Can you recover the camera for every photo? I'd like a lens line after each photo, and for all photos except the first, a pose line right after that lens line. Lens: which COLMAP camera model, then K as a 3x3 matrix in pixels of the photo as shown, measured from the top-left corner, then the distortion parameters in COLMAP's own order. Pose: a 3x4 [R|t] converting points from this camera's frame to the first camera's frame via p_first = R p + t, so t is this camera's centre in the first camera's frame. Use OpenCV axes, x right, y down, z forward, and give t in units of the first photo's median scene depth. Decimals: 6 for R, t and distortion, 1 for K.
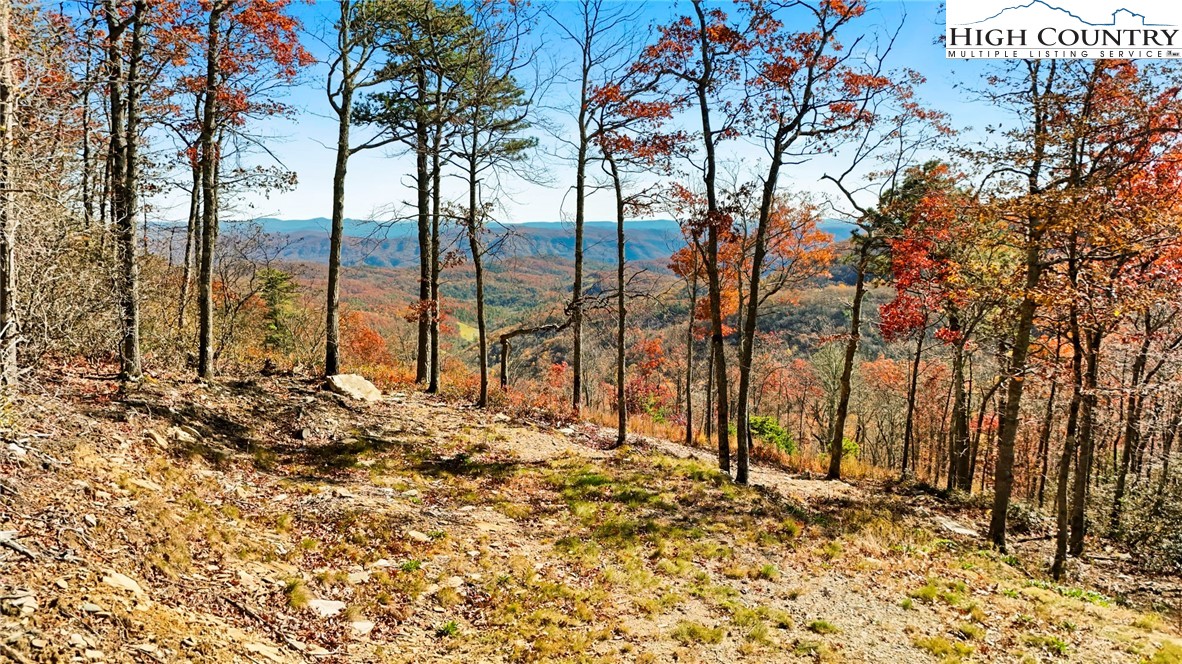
lens RADIAL K [[865.3, 0, 593.0], [0, 865.3, 335.7], [0, 0, 1]] dist [0.076131, -0.064692]
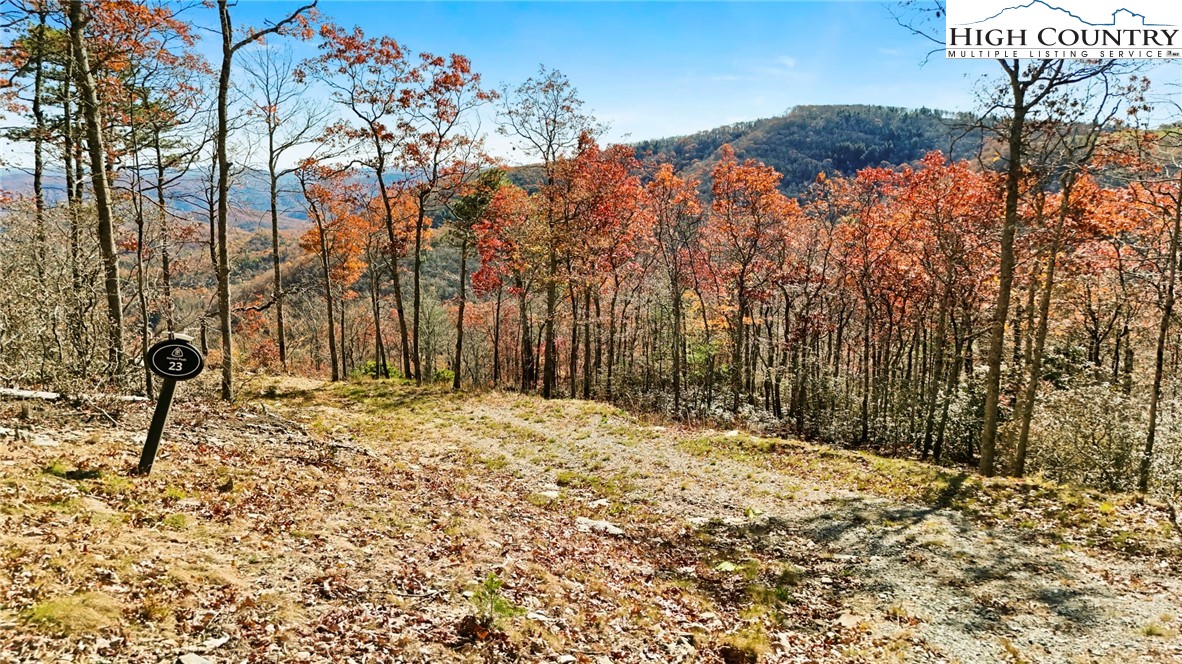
lens RADIAL K [[865.3, 0, 595.3], [0, 865.3, 336.4], [0, 0, 1]] dist [0.076131, -0.064692]
pose [[0.886864, -0.090669, 0.453047, -0.168908], [0.063168, 0.995143, 0.075504, -0.027846], [-0.457692, -0.038344, 0.888284, -0.424343]]
